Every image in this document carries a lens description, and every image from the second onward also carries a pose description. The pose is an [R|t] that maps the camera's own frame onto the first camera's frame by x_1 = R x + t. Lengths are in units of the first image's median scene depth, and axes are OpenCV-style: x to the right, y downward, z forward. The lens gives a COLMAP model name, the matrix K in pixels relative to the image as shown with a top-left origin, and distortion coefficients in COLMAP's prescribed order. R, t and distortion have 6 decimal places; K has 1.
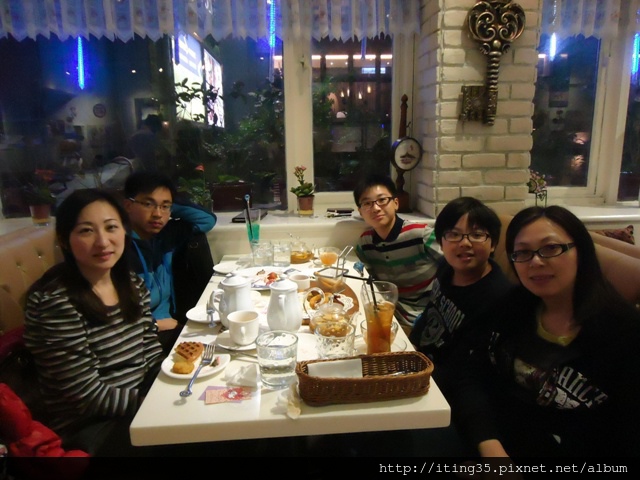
lens RADIAL K [[465.8, 0, 323.1], [0, 465.8, 237.0], [0, 0, 1]] dist [0.004058, -0.002255]
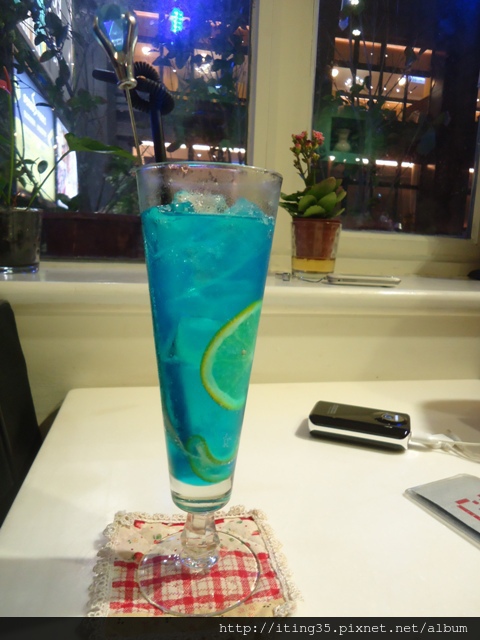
lens RADIAL K [[465.8, 0, 242.4], [0, 465.8, 319.1], [0, 0, 1]] dist [0.004058, -0.002255]
pose [[0.988817, 0.039708, 0.143748, -0.032318], [-0.032432, 0.998088, -0.052610, 0.001845], [-0.145563, 0.047360, 0.988215, 0.149586]]
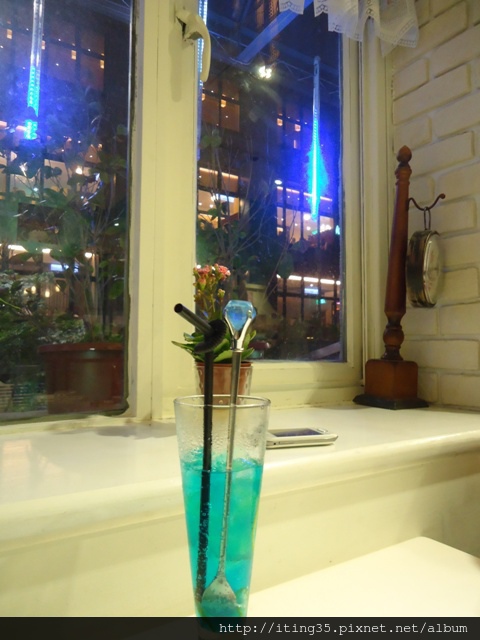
lens RADIAL K [[465.8, 0, 242.4], [0, 465.8, 319.1], [0, 0, 1]] dist [0.004058, -0.002255]
pose [[0.875541, 0.053224, 0.480203, -0.040139], [0.078064, 0.965270, -0.249318, -0.008553], [-0.476796, 0.255775, 0.840979, 0.164766]]
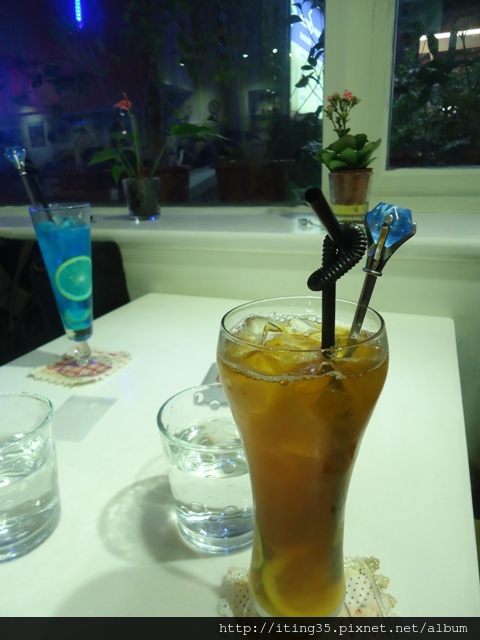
lens RADIAL K [[465.8, 0, 242.4], [0, 465.8, 319.1], [0, 0, 1]] dist [0.004058, -0.002255]
pose [[0.901856, 0.134366, -0.410612, 0.014282], [-0.074729, 0.984597, 0.158062, -0.003414], [0.425526, -0.111864, 0.898006, 0.129169]]
